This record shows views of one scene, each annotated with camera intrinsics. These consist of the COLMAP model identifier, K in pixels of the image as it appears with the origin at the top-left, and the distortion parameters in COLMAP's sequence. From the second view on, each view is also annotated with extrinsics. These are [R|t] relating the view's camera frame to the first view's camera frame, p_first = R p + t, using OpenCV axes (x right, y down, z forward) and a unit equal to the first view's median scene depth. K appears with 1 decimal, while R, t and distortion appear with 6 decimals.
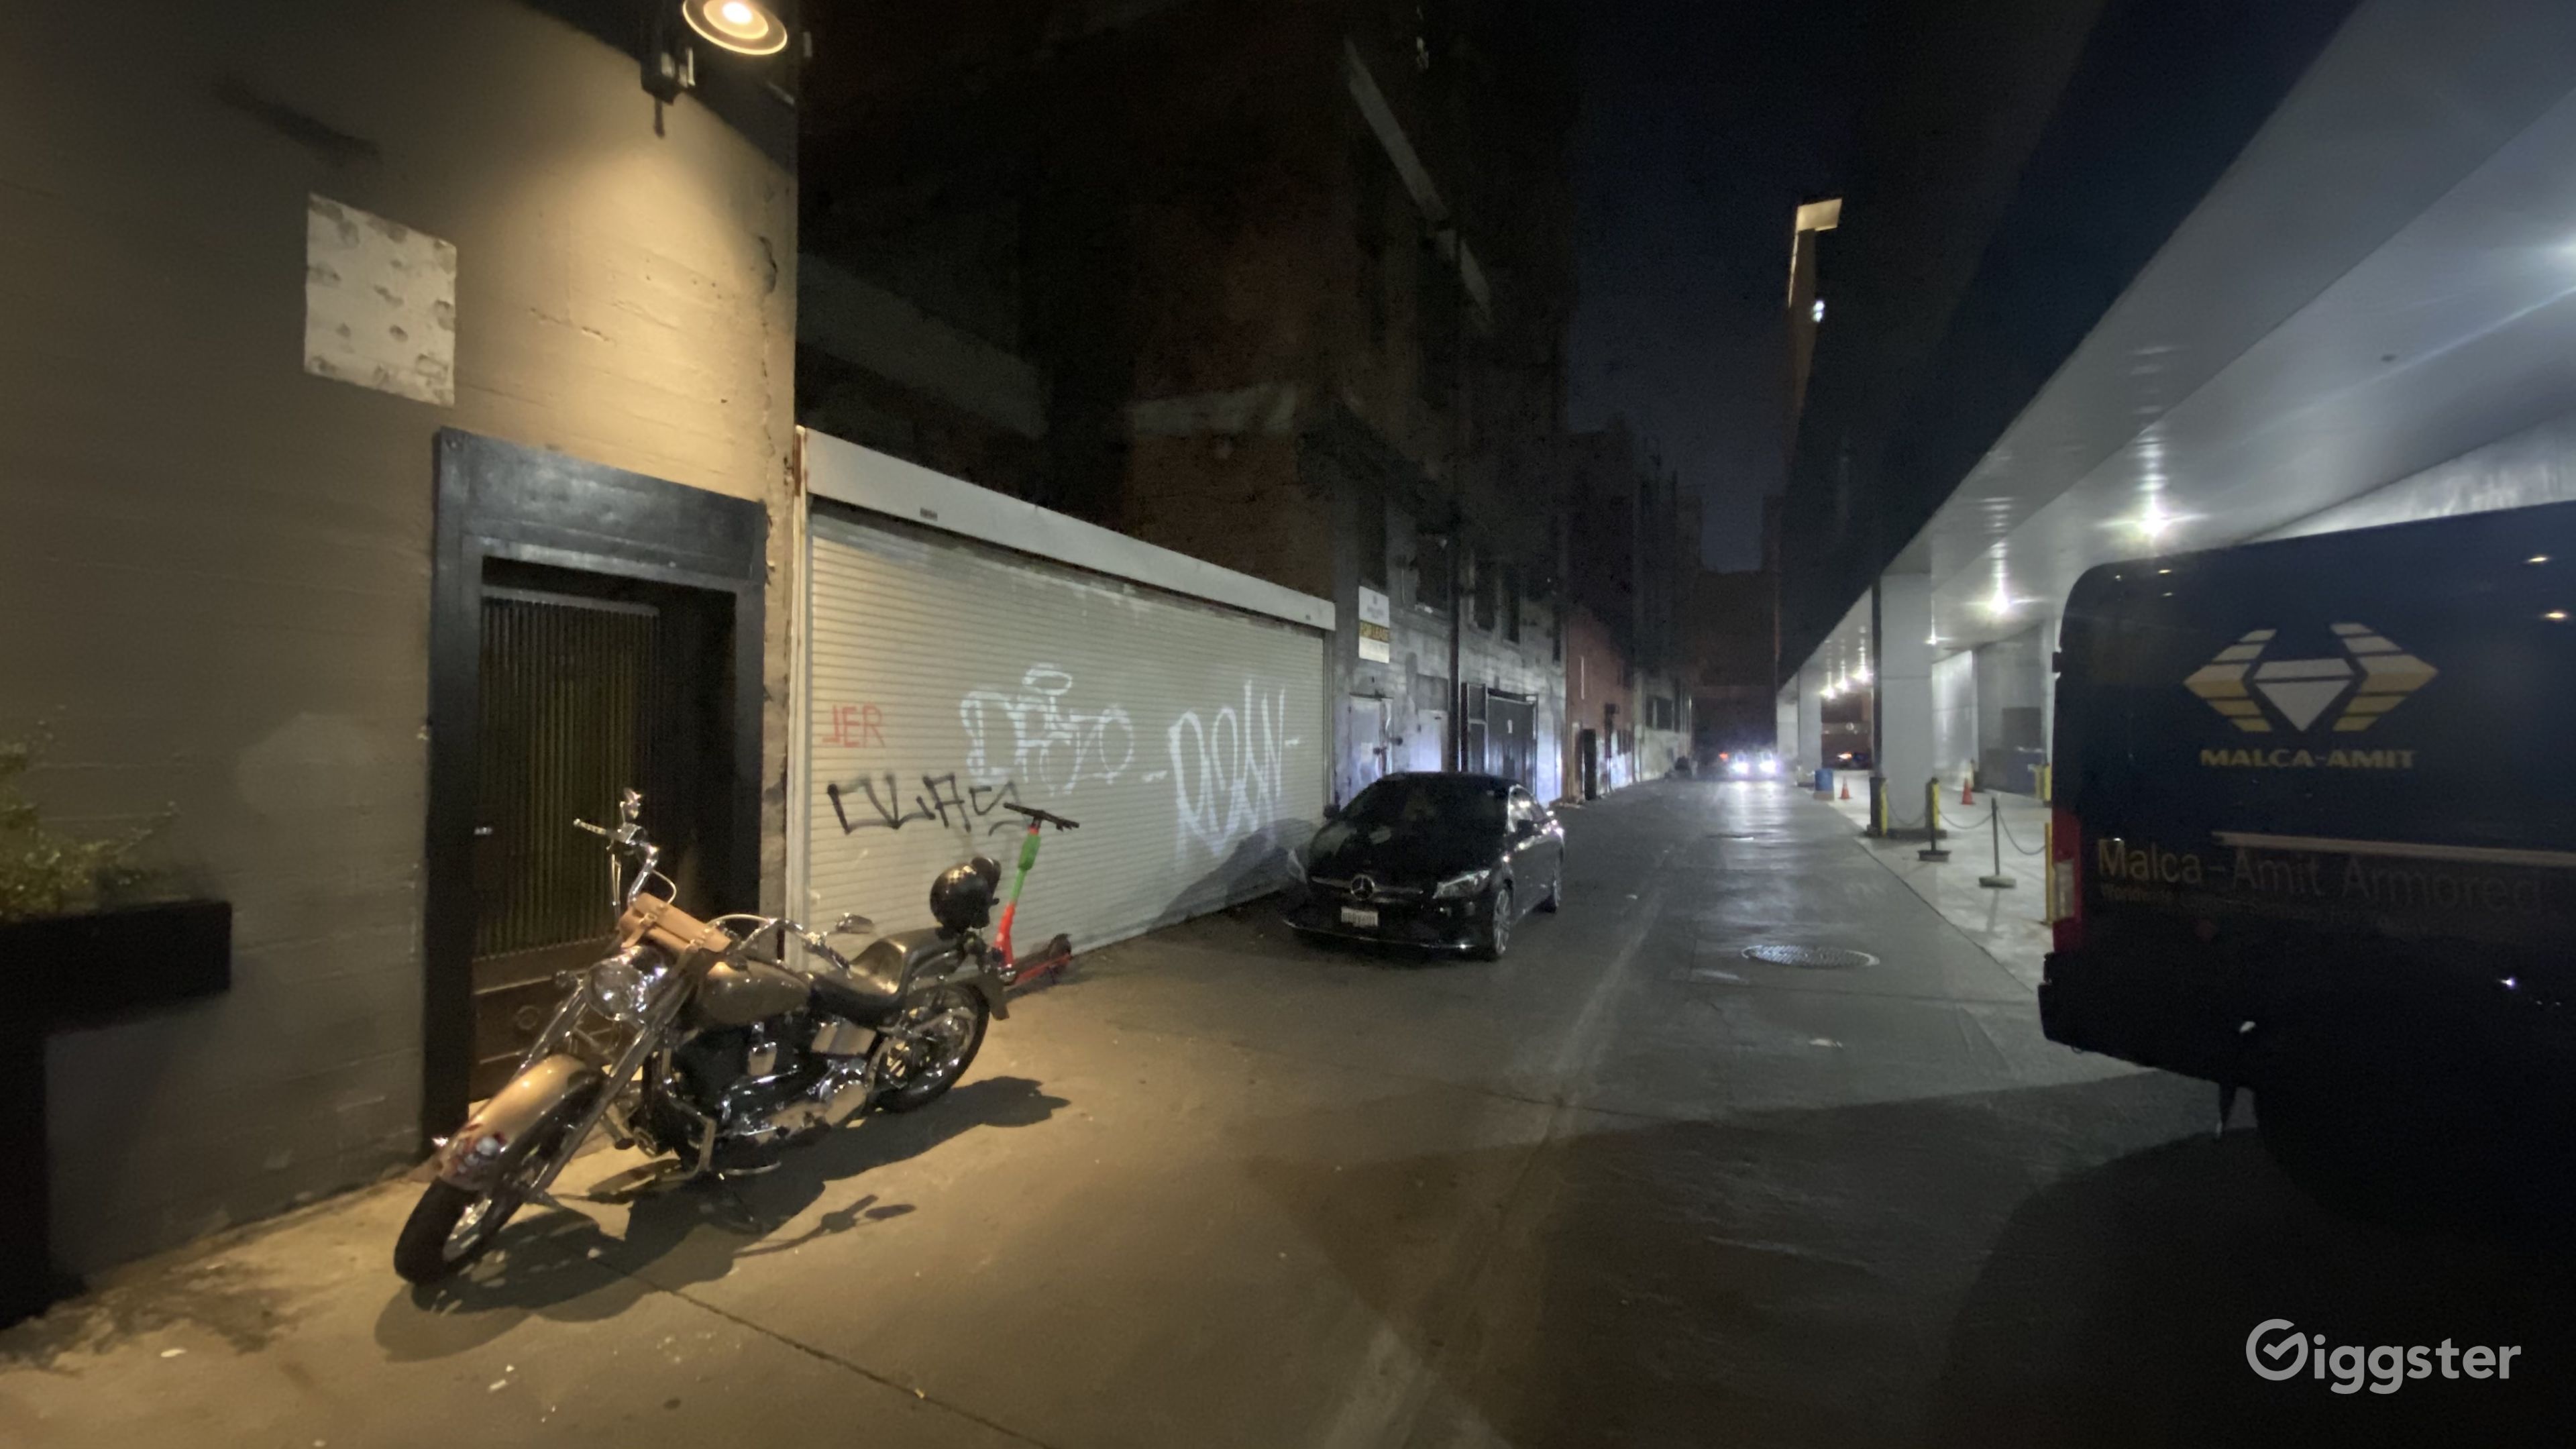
lens RADIAL K [[1041.8, 0, 1270.7], [0, 1041.8, 722.2], [0, 0, 1]] dist [0.012437, -0.017905]
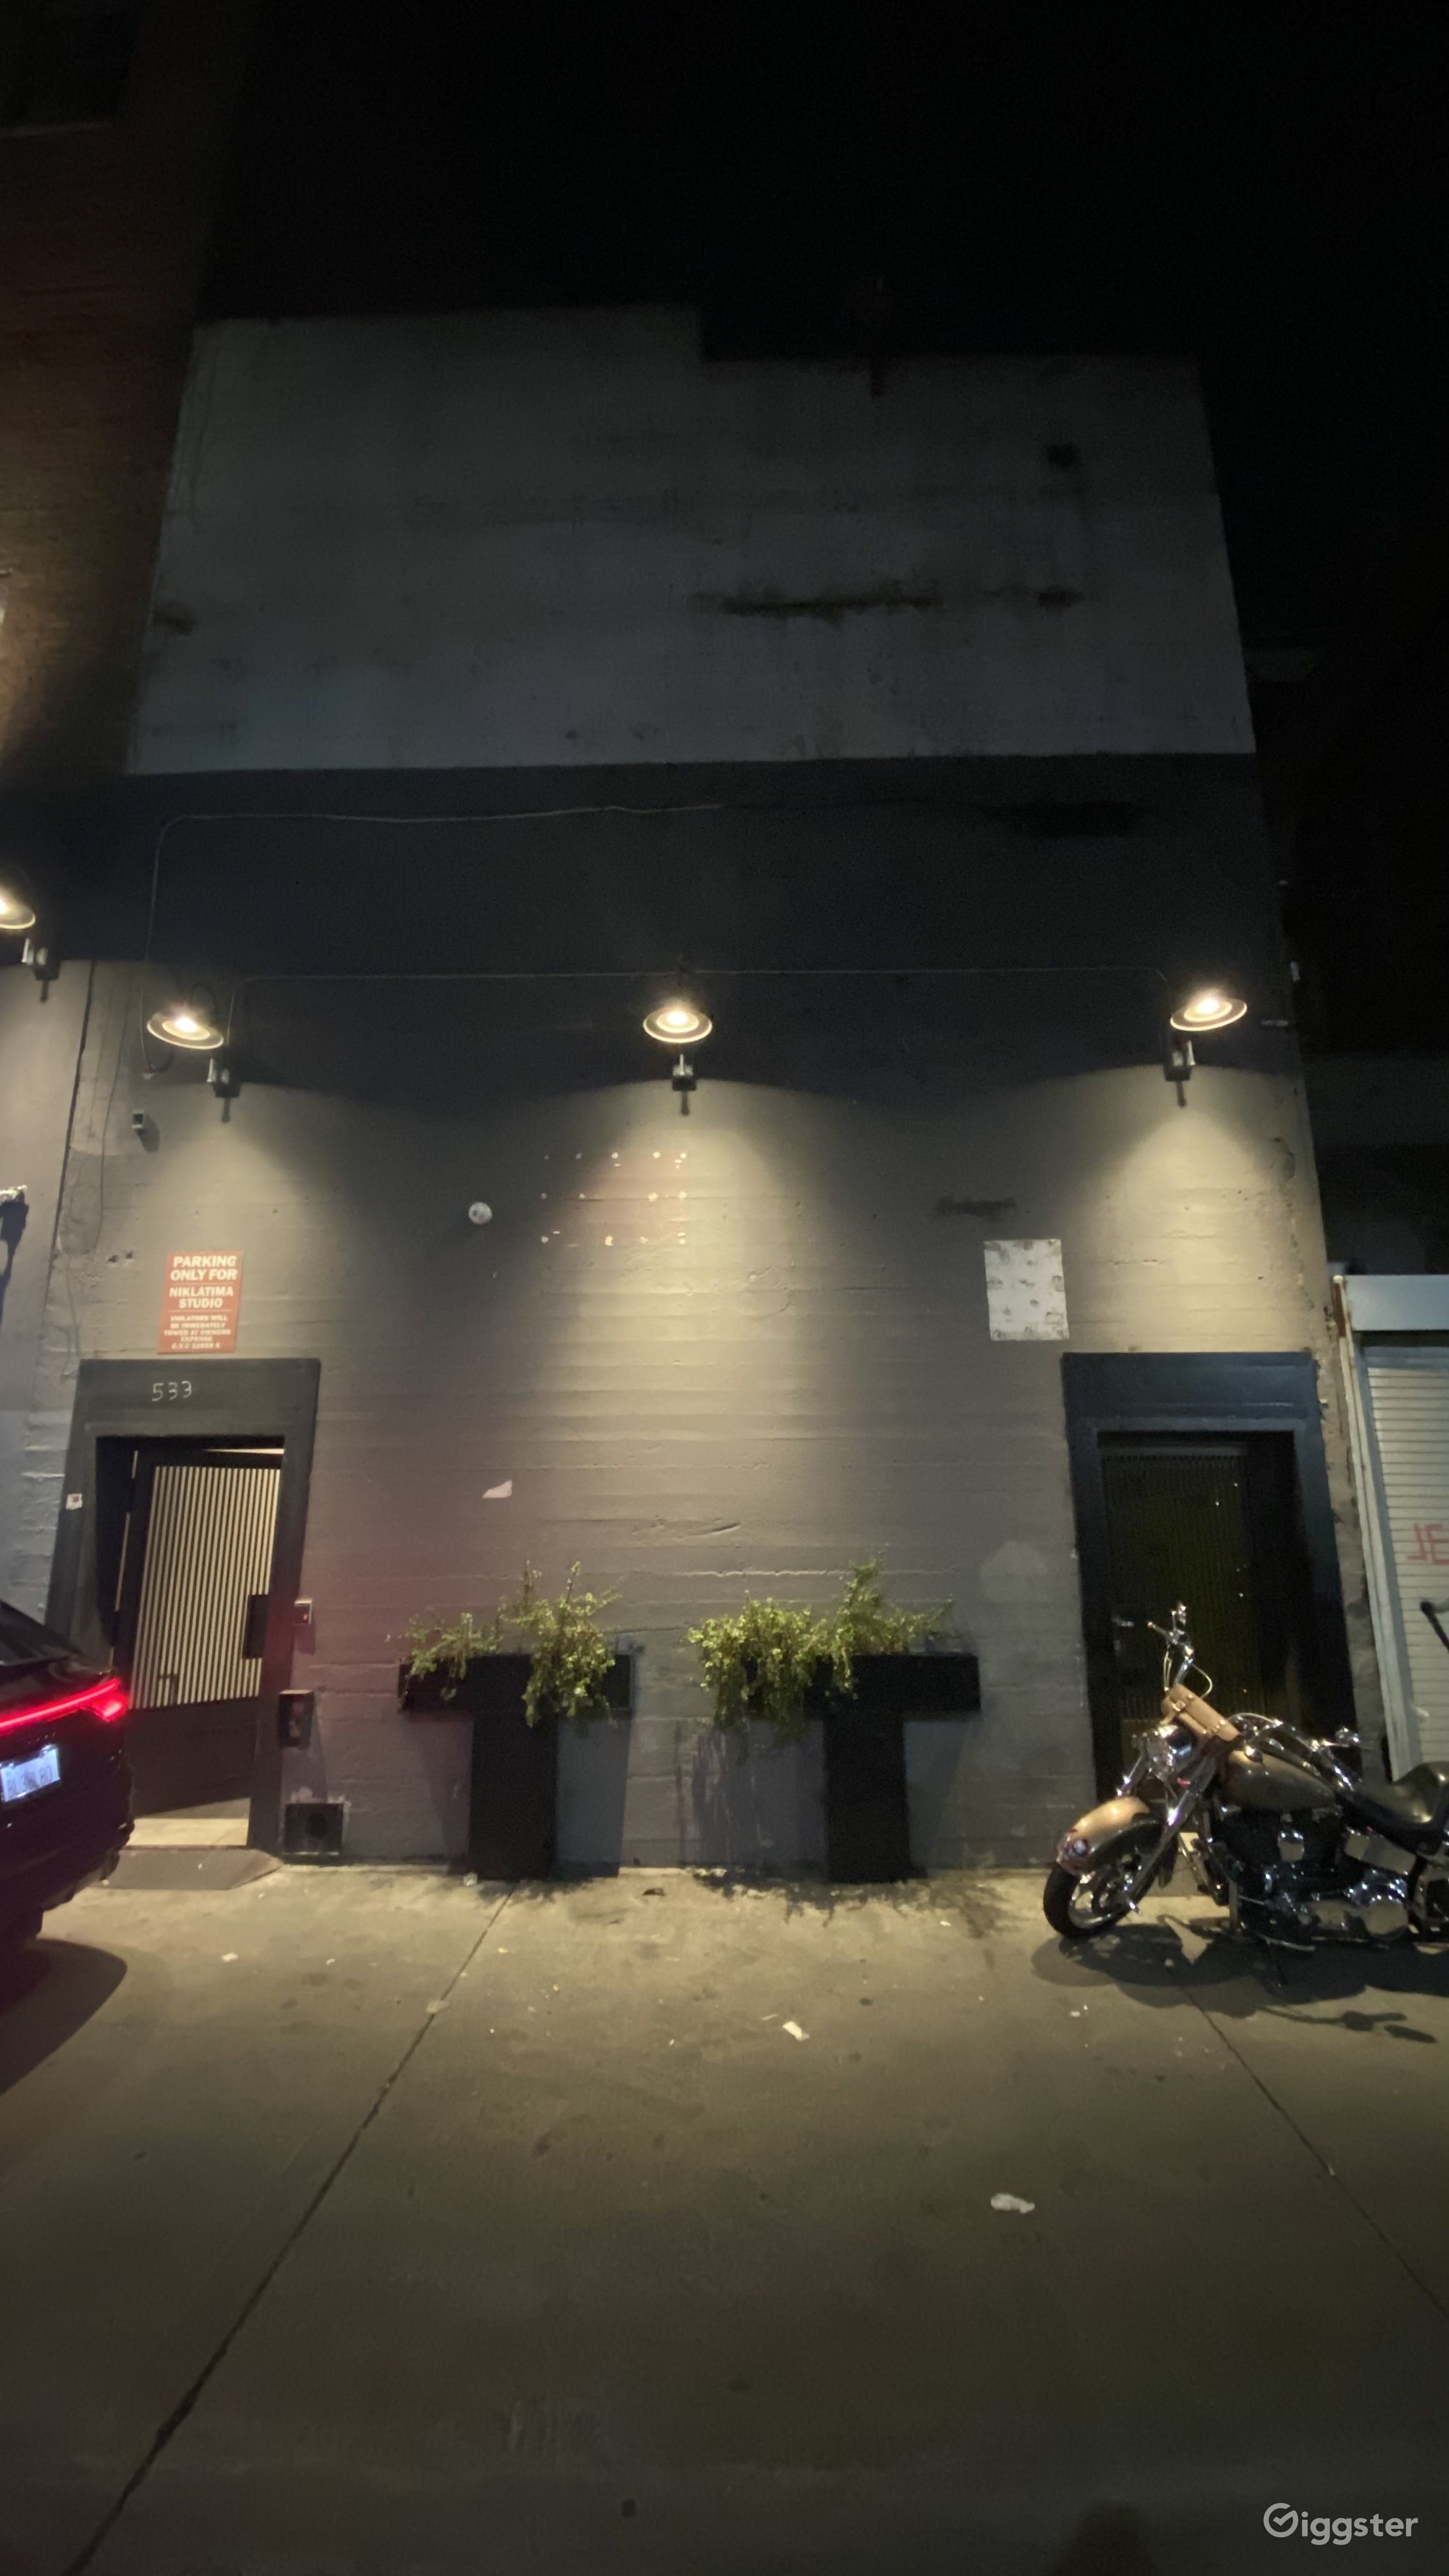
lens RADIAL K [[1041.8, 0, 724.5], [0, 1041.8, 1288.0], [0, 0, 1]] dist [0.012437, -0.017905]
pose [[0.391189, -0.202620, -0.897728, 0.421852], [0.019077, 0.977038, -0.212207, -0.053769], [0.920112, 0.065887, 0.386072, -0.083187]]
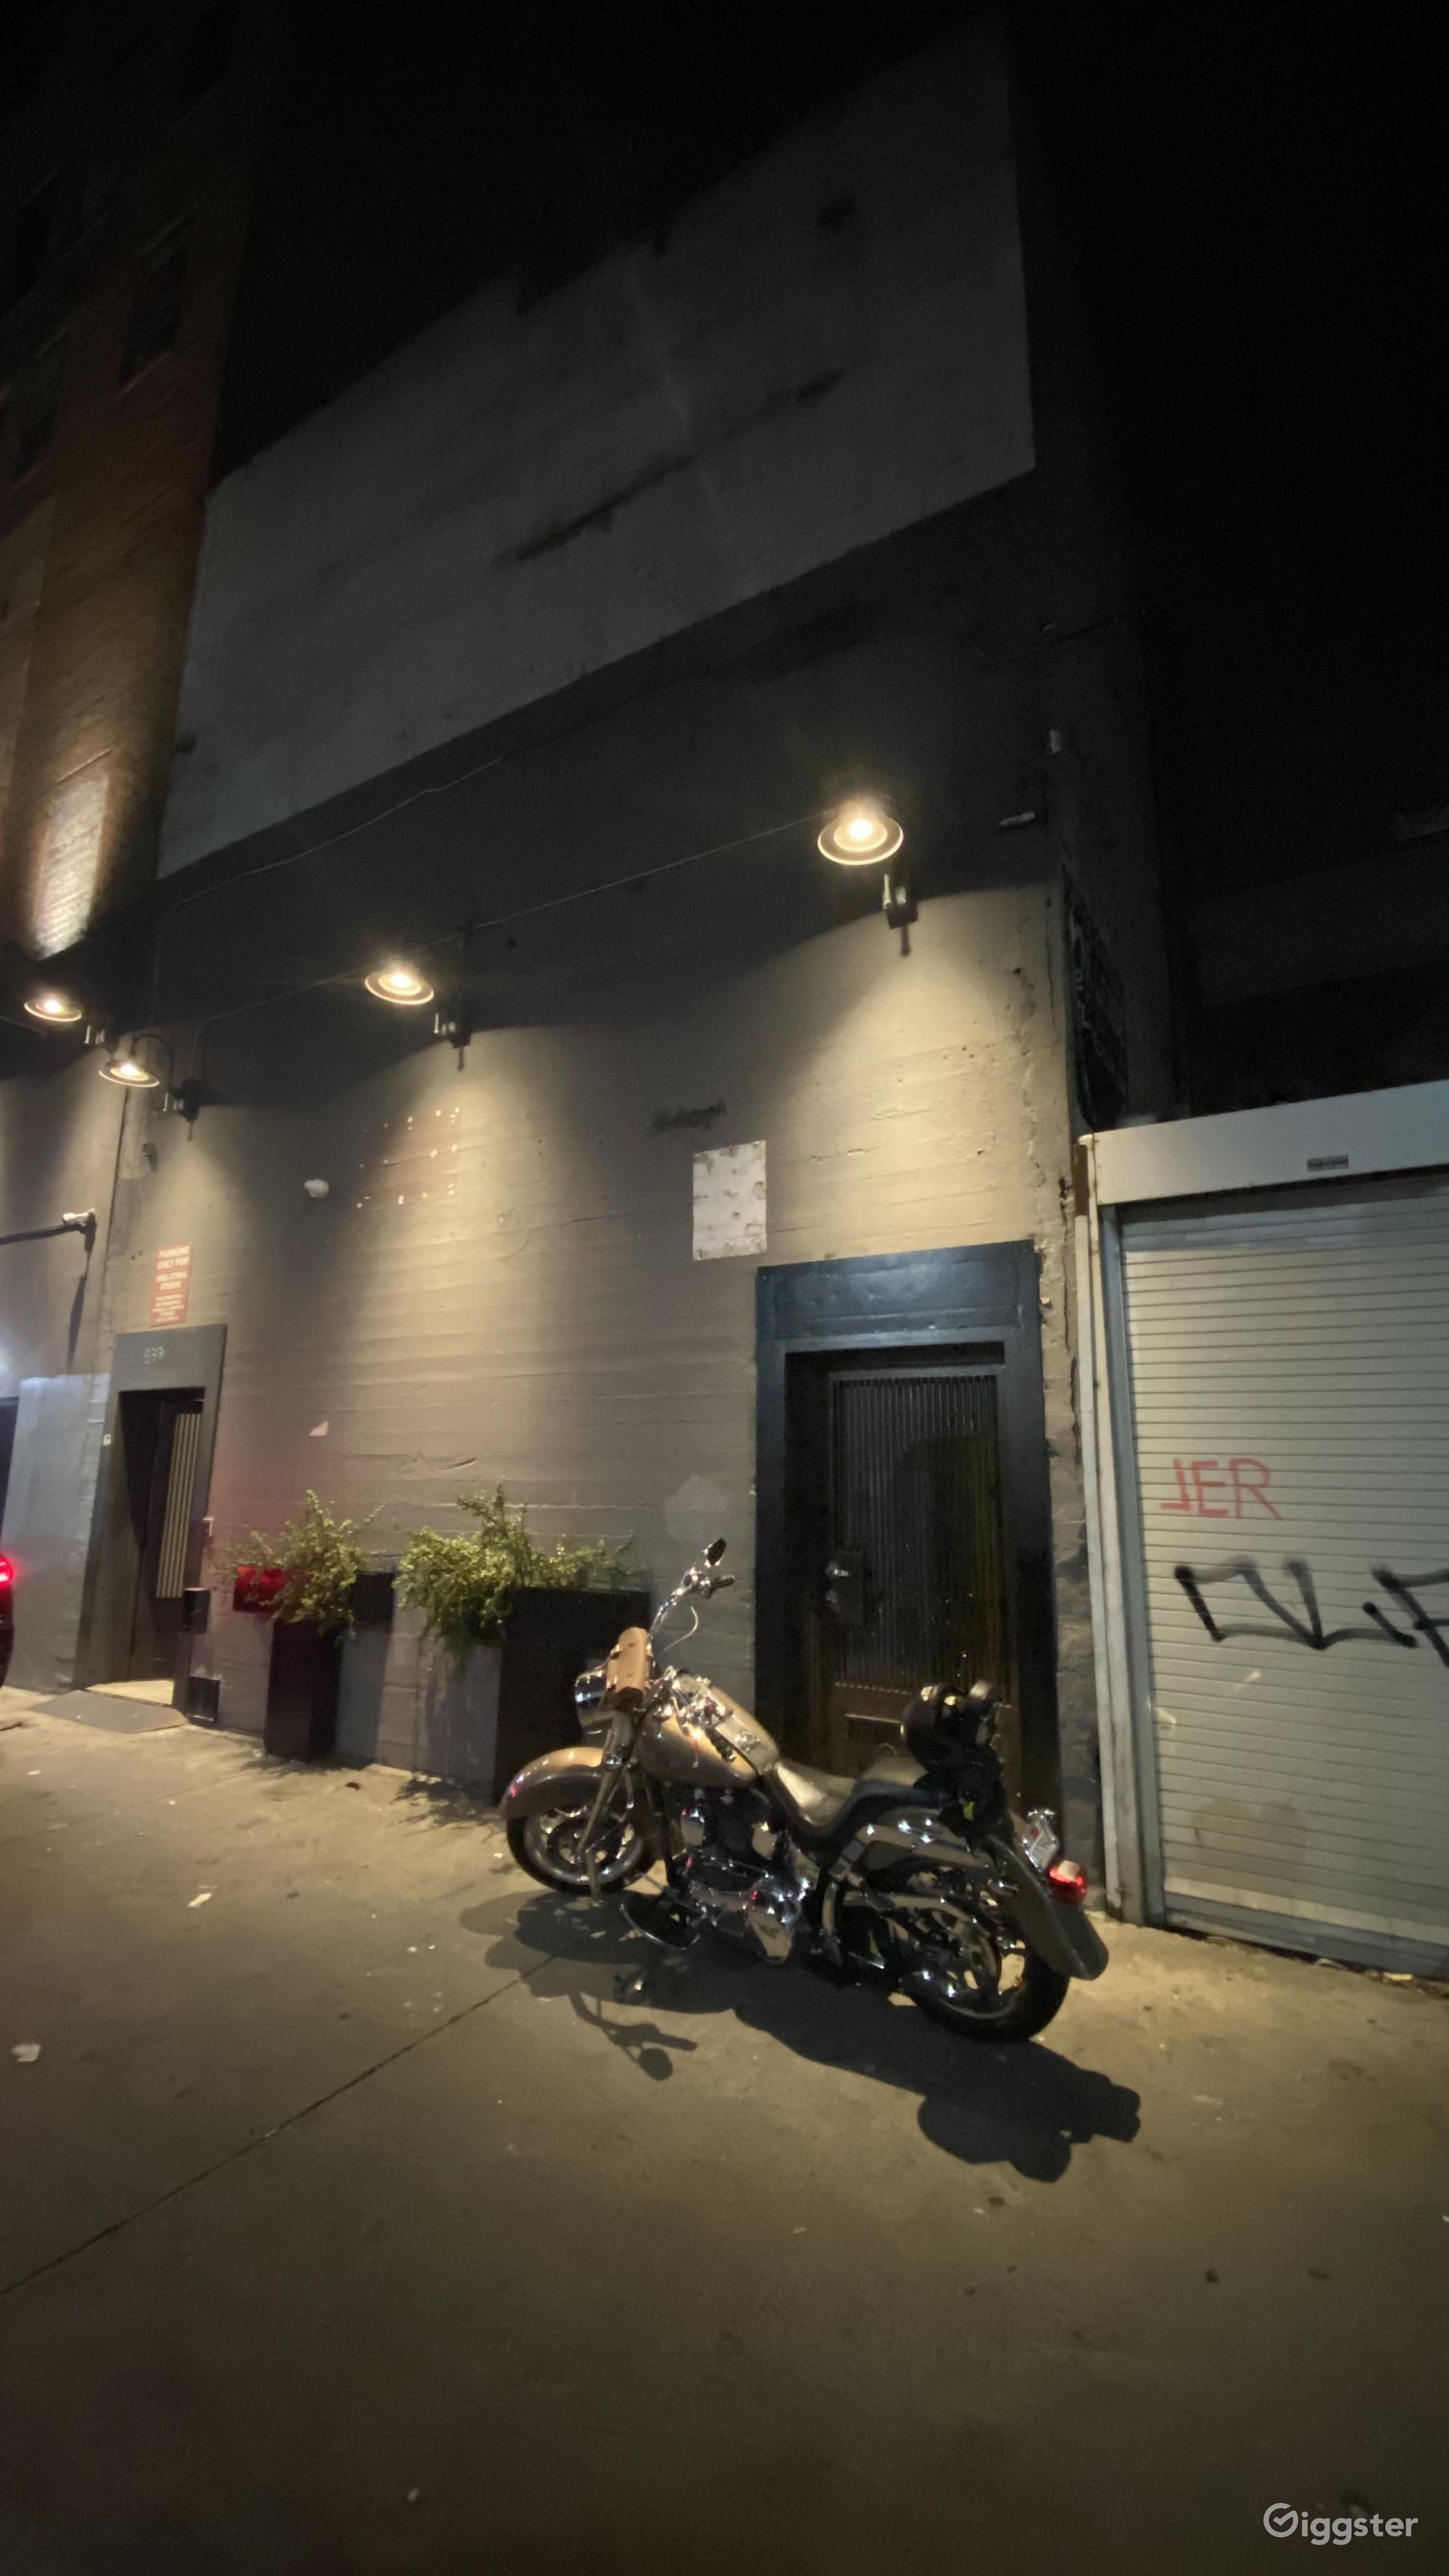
lens RADIAL K [[1047.3, 0, 759.9], [0, 1047.3, 1284.6], [0, 0, 1]] dist [0.026523, -0.024326]
pose [[-0.107557, -0.185800, -0.976683, 0.549819], [0.004618, 0.982278, -0.187373, 0.001014], [0.994188, -0.024663, -0.104793, 1.103861]]
